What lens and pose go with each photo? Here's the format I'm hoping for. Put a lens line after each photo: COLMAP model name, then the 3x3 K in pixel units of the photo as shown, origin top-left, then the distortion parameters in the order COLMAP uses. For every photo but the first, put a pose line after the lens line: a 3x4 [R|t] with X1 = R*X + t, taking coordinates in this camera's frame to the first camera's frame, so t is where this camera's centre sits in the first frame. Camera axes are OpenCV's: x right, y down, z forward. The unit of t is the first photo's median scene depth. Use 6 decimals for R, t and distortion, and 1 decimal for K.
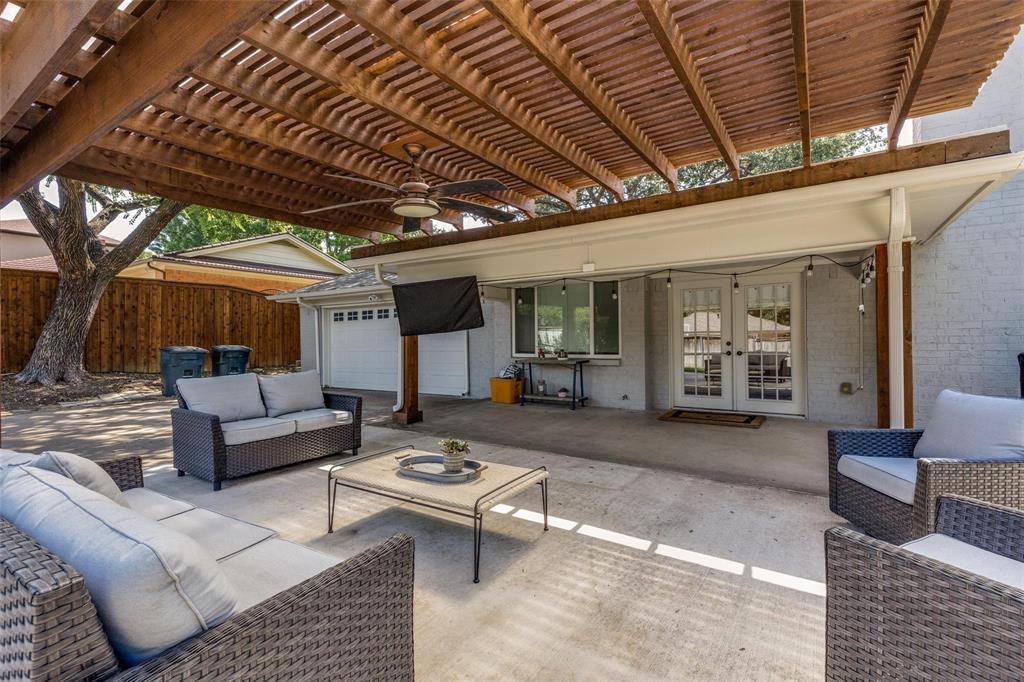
lens RADIAL K [[457.9, 0, 522.4], [0, 457.9, 337.8], [0, 0, 1]] dist [0.004238, 0.000049]
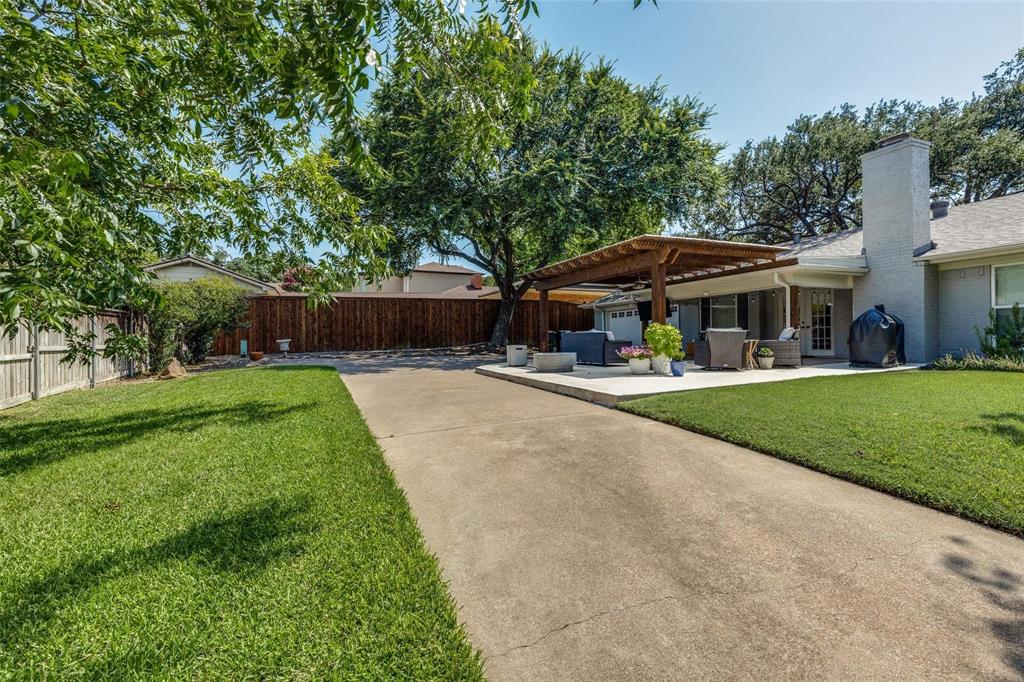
lens RADIAL K [[457.9, 0, 522.4], [0, 457.9, 337.8], [0, 0, 1]] dist [0.004238, 0.000049]
pose [[0.845598, 0.000946, -0.533820, 0.317006], [0.001751, 0.999988, 0.004547, 0.041762], [0.533818, -0.004779, 0.845586, -0.895631]]
